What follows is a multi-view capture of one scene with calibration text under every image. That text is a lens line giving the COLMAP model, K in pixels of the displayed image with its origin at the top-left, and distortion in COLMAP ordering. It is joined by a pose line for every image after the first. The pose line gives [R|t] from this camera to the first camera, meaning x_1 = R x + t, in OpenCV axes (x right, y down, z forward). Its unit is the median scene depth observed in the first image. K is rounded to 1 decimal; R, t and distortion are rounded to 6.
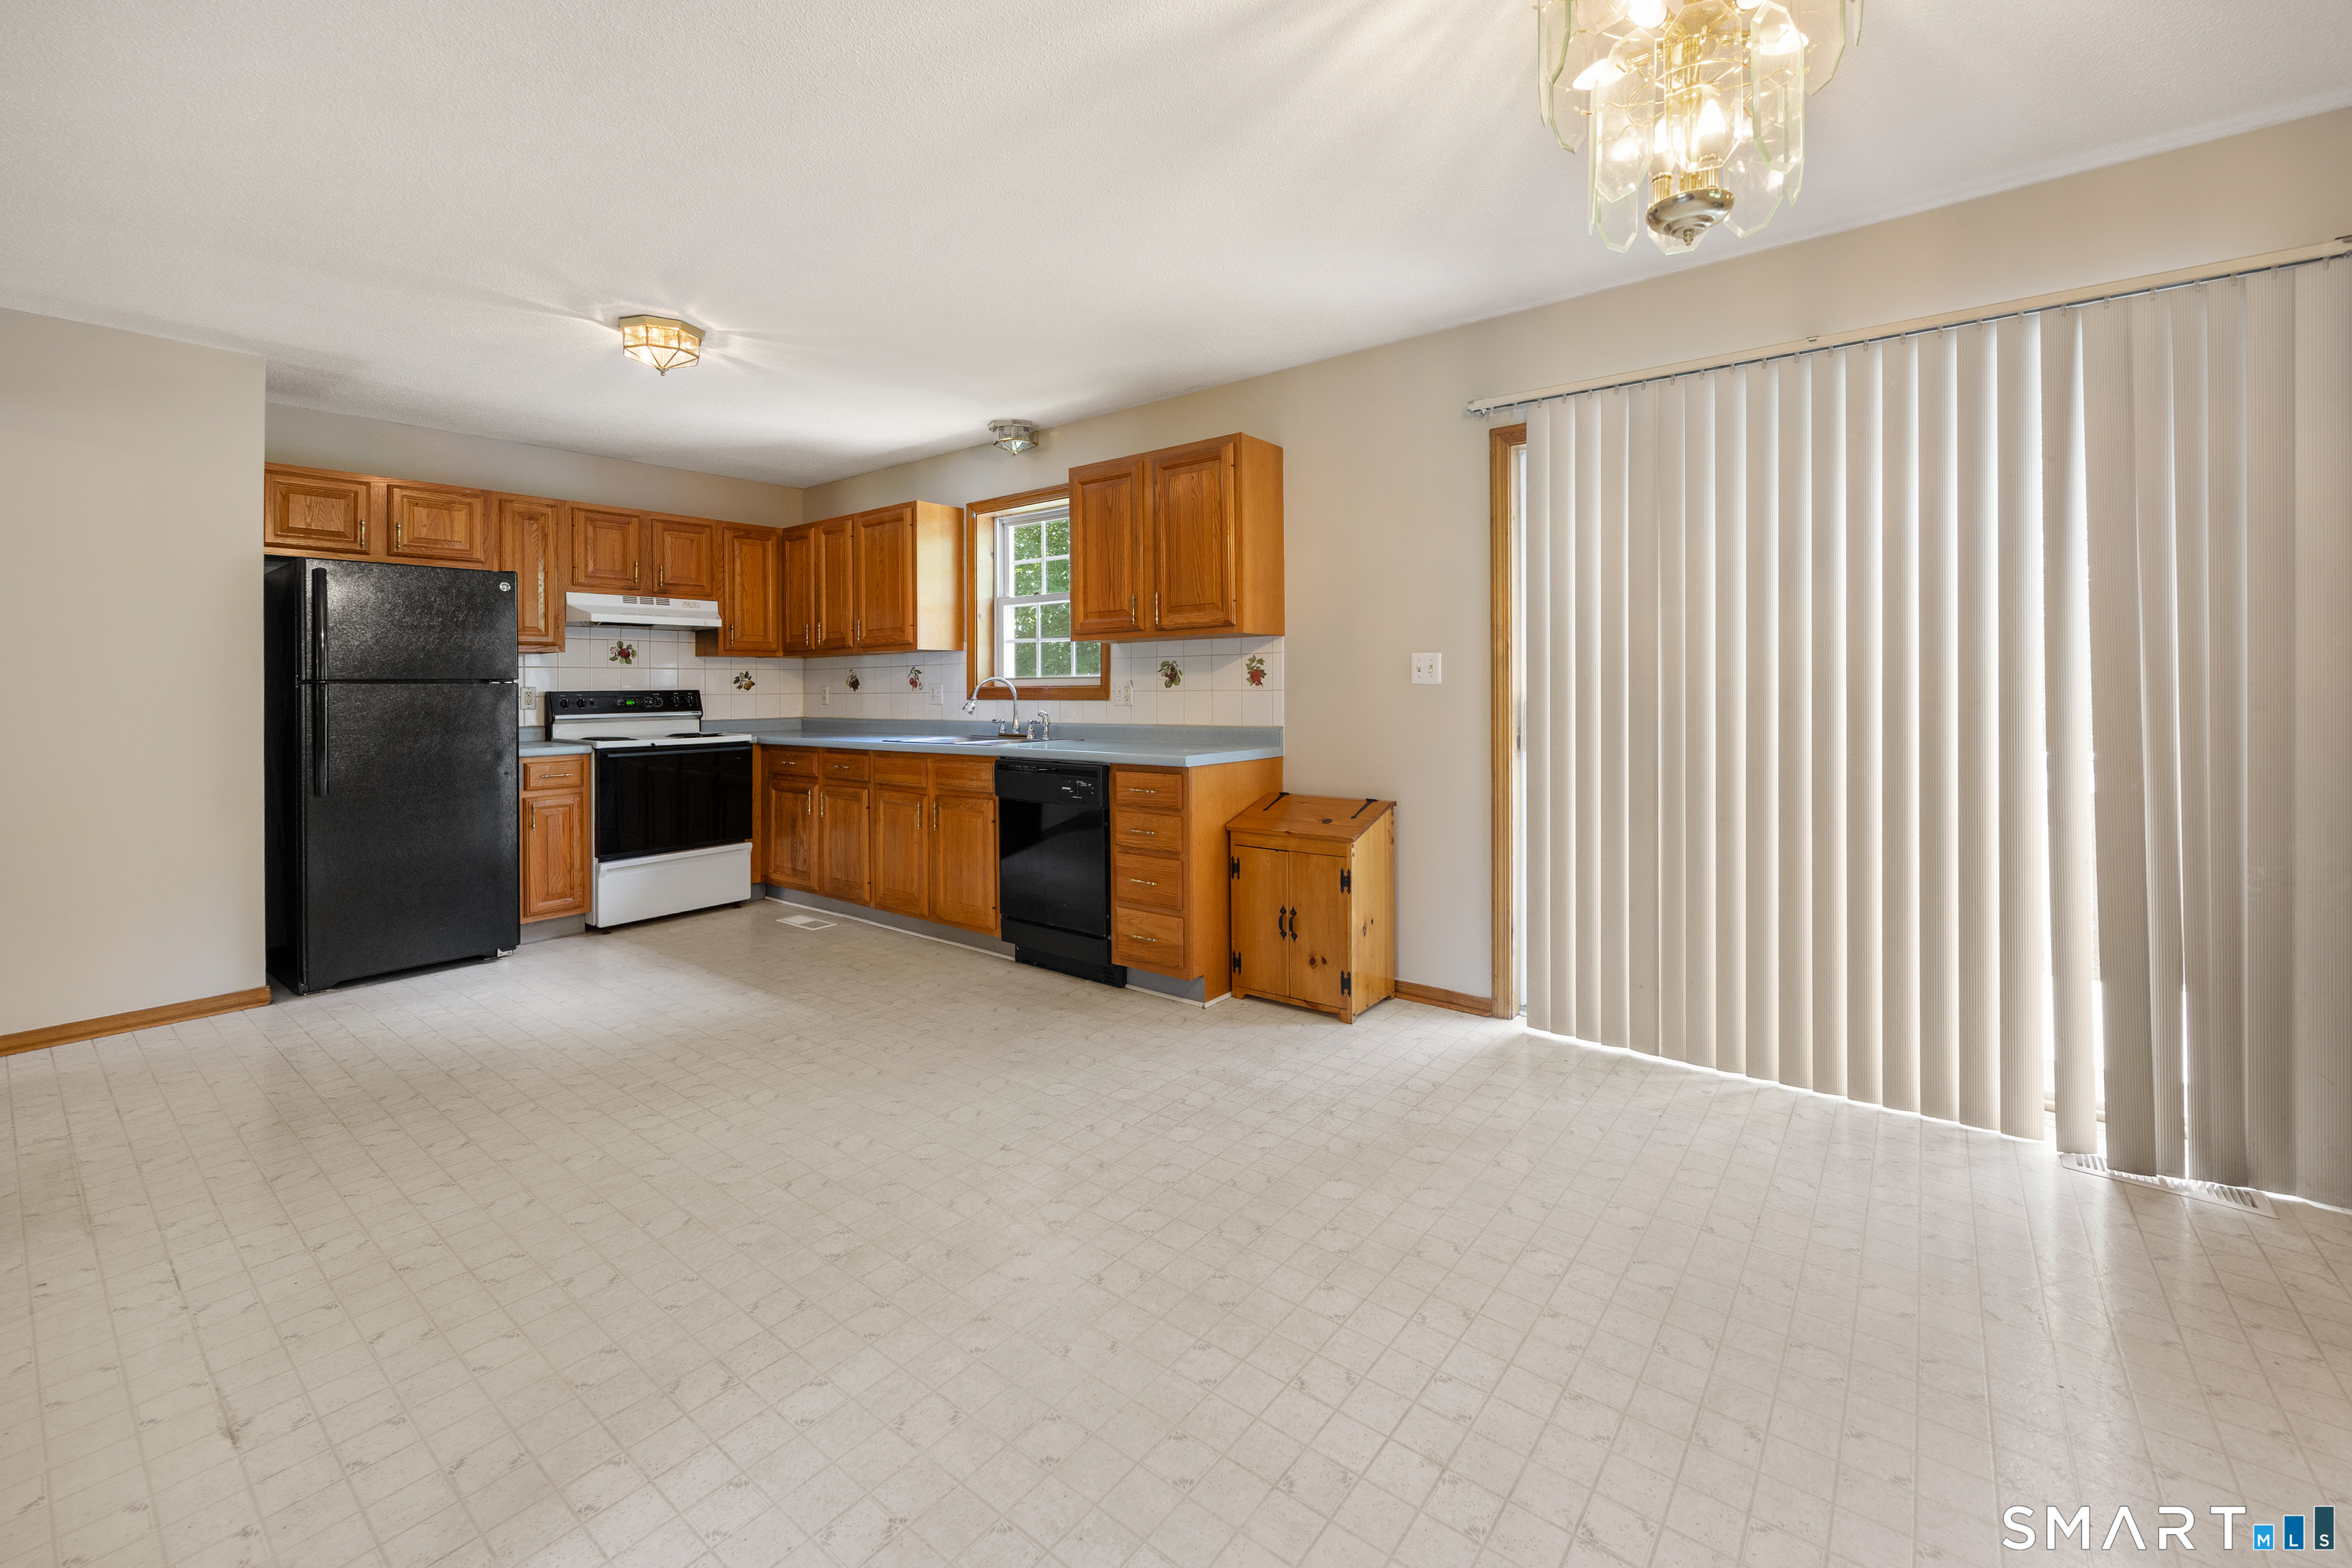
lens RADIAL K [[959.8, 0, 1184.8], [0, 959.8, 675.9], [0, 0, 1]] dist [0.000502, 0.000146]
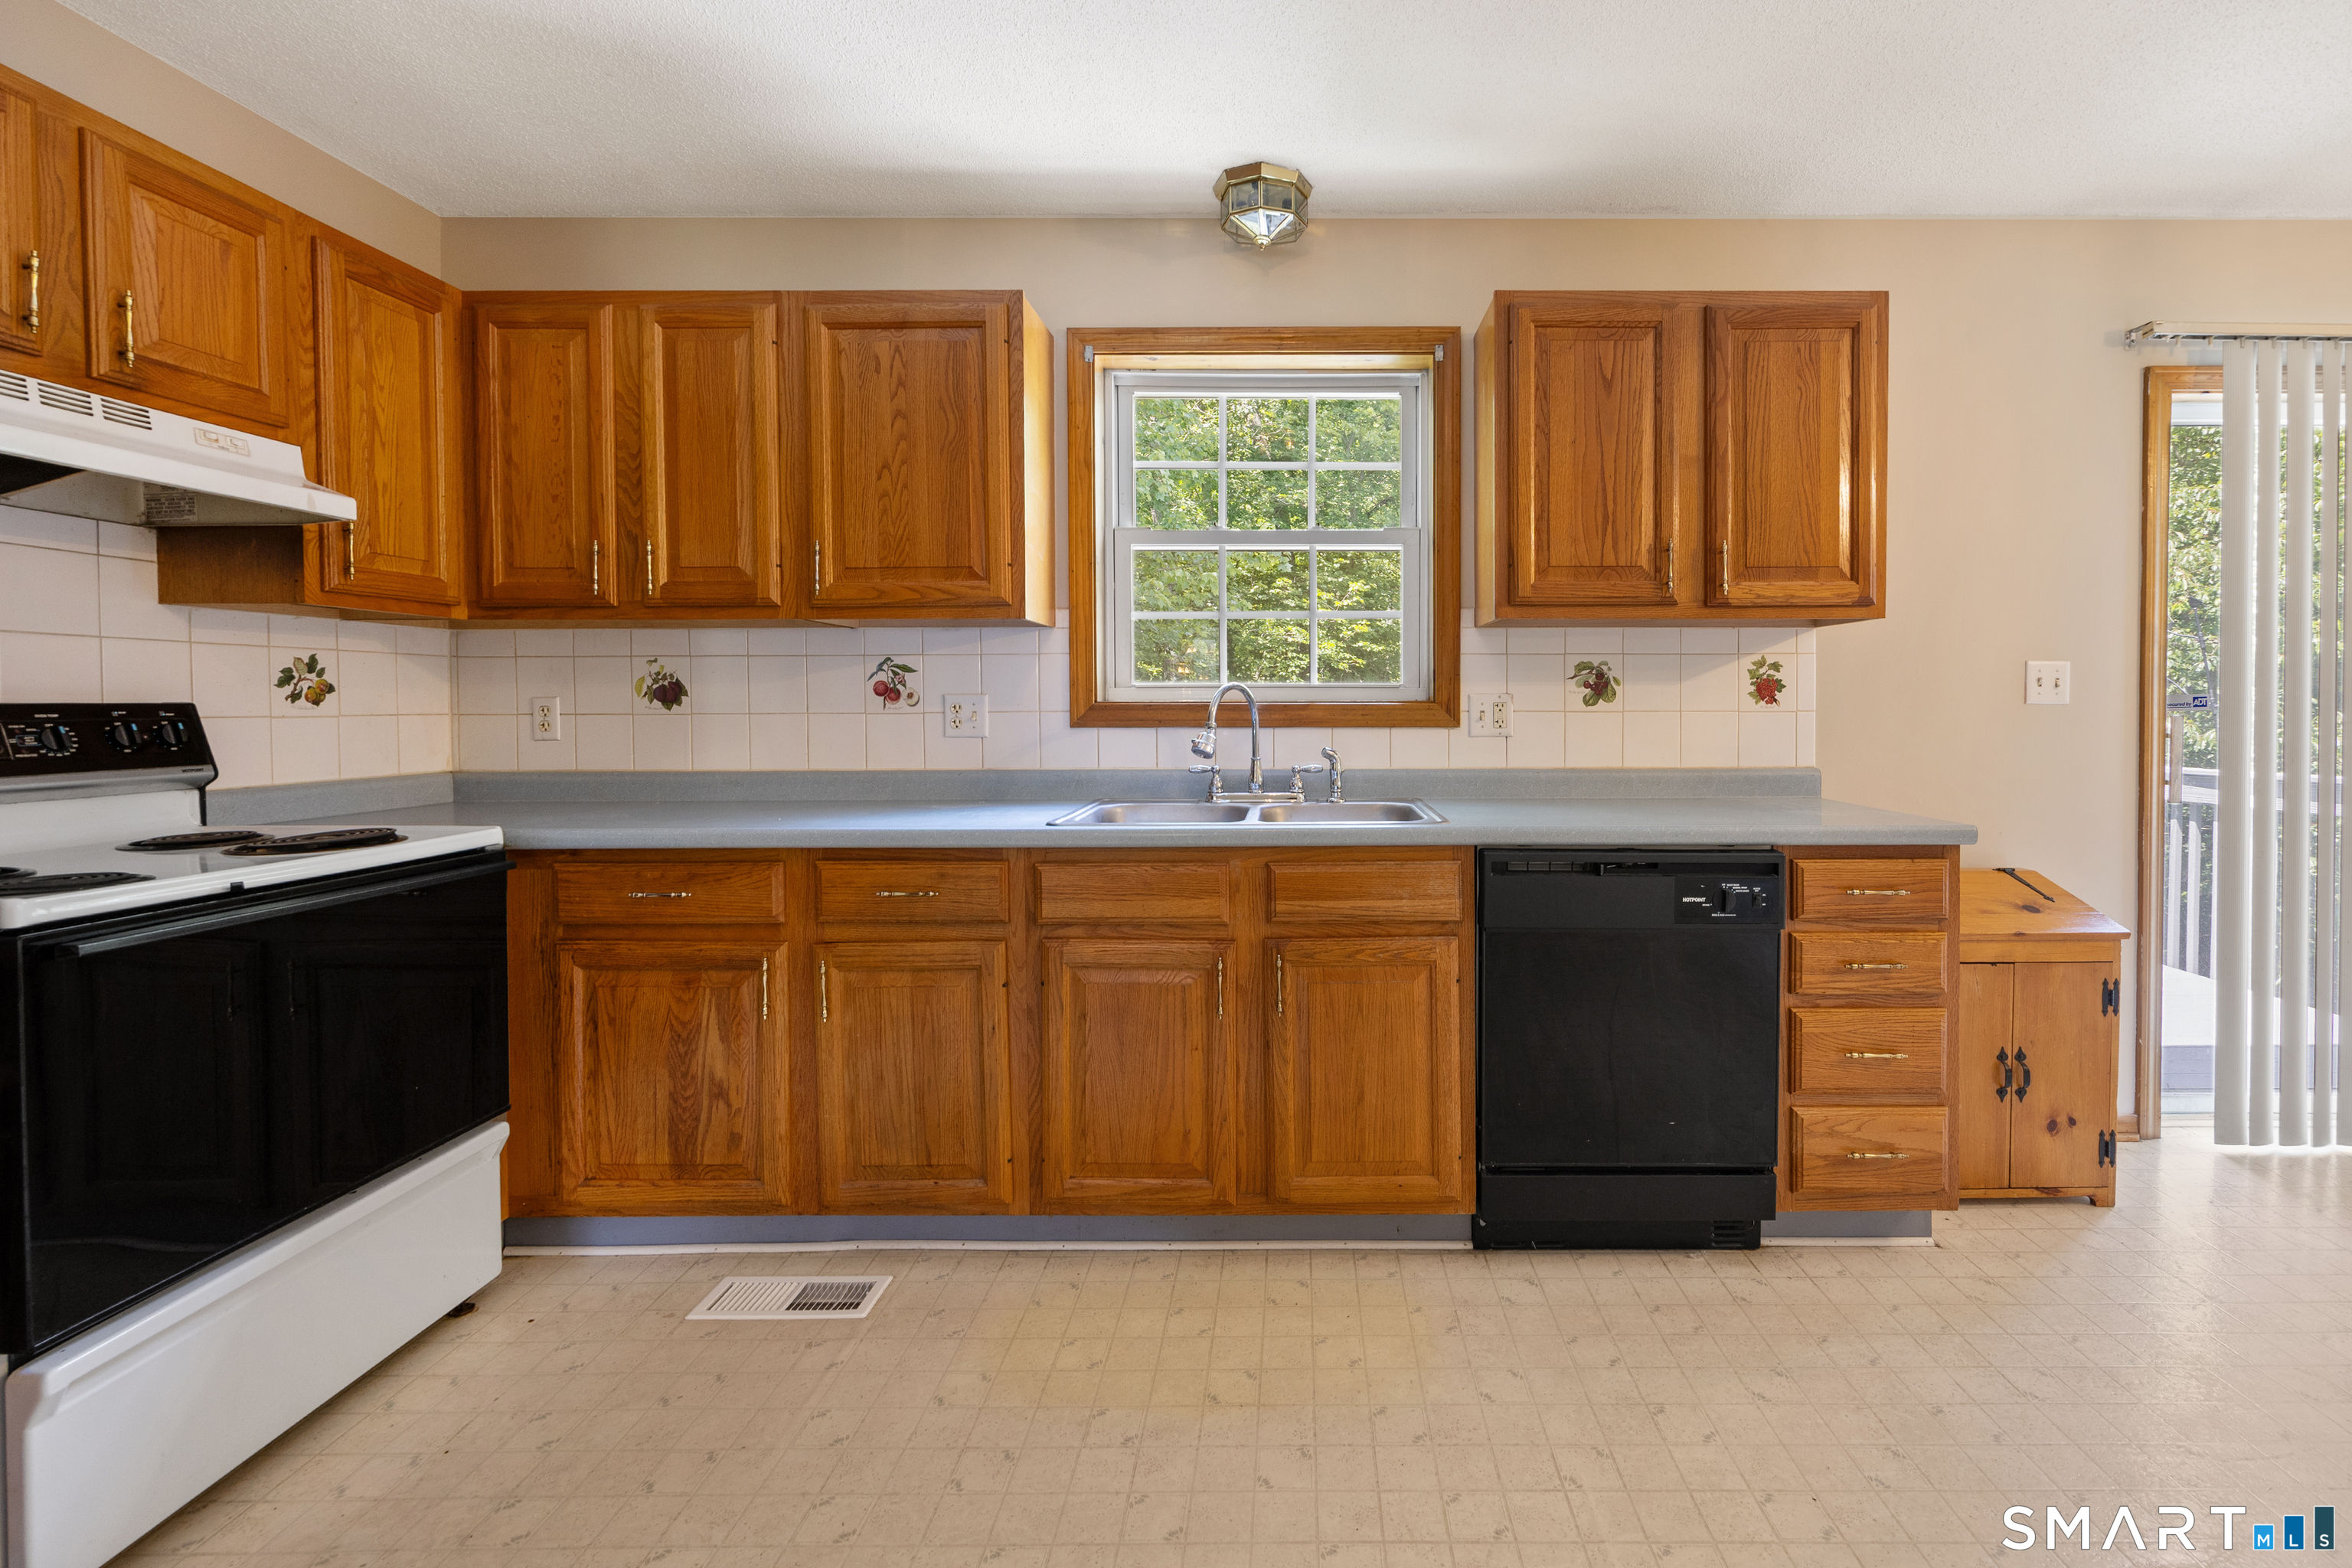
lens RADIAL K [[1010.7, 0, 1293.4], [0, 1010.7, 718.1], [0, 0, 1]] dist [0.000278, 0.000512]
pose [[0.780850, -0.001227, 0.624718, -0.513047], [-0.013048, 0.999748, 0.018272, 0.009943], [-0.624583, -0.022419, 0.780637, 0.578624]]
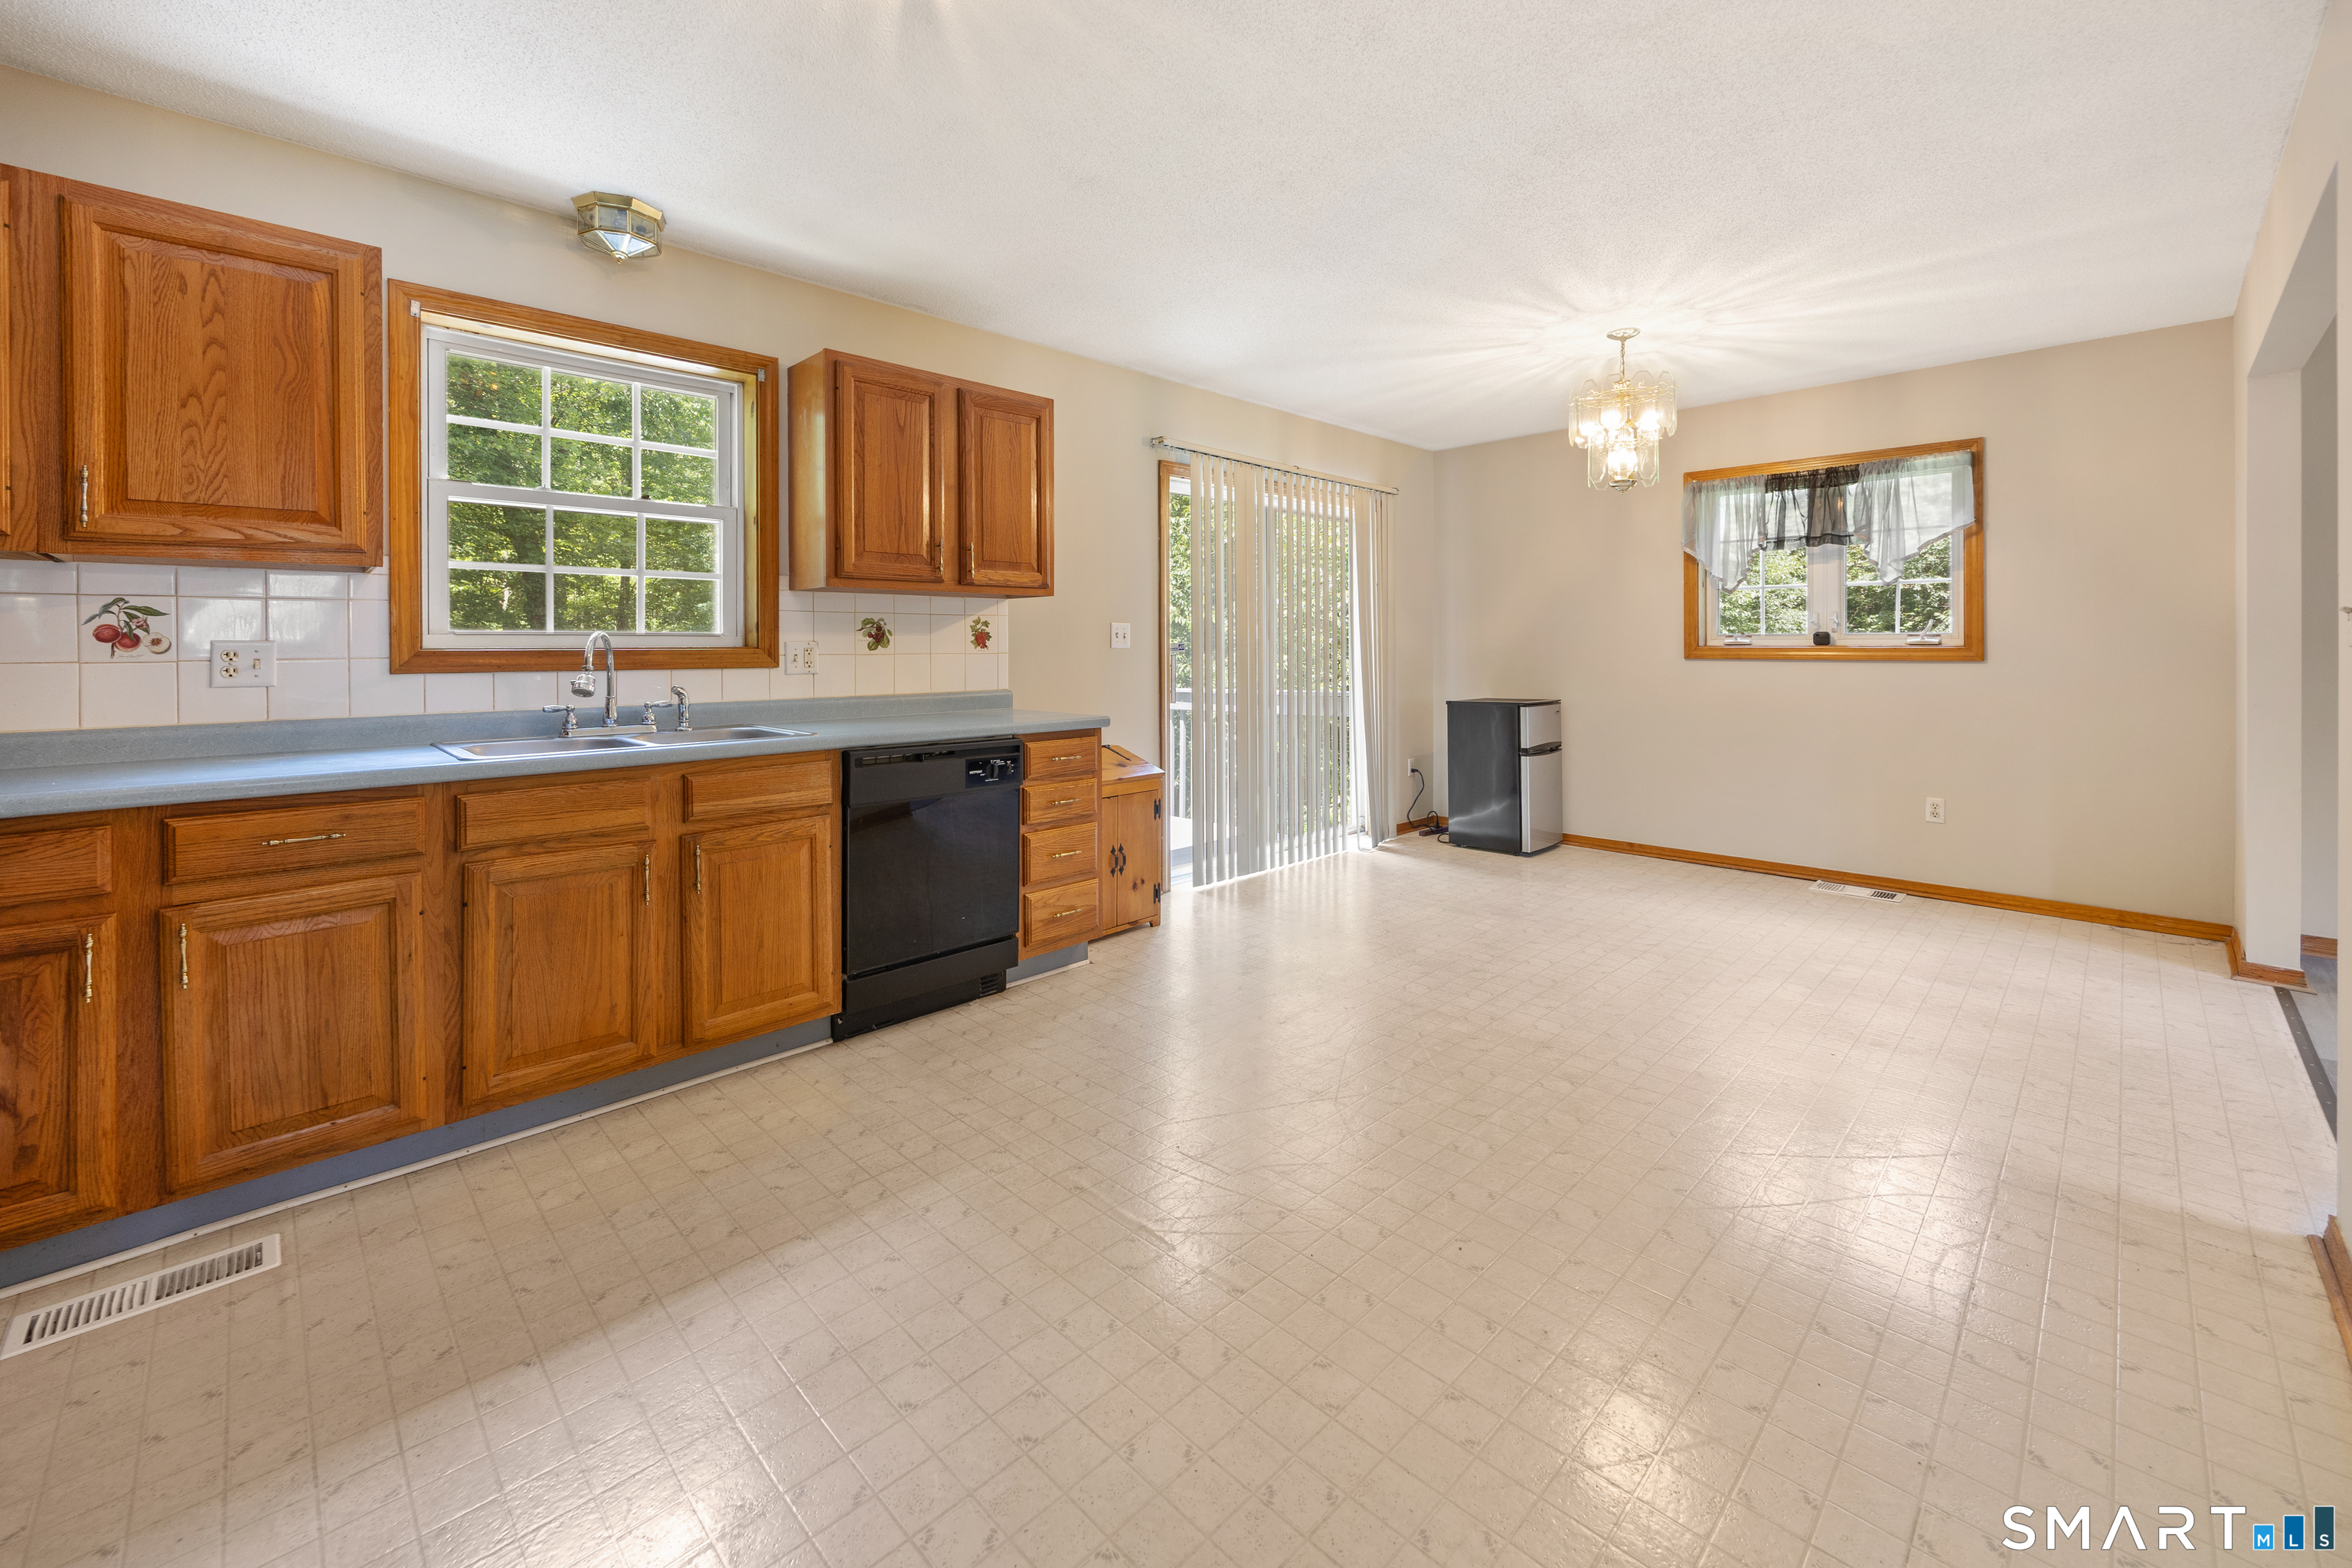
lens RADIAL K [[959.0, 0, 1172.9], [0, 959.0, 638.1], [0, 0, 1]] dist [0.000652, 0.000351]
pose [[0.118059, 0.017986, 0.992844, -0.745030], [-0.008059, 0.999820, -0.017155, 0.012775], [-0.992974, -0.005976, 0.118183, 0.599094]]
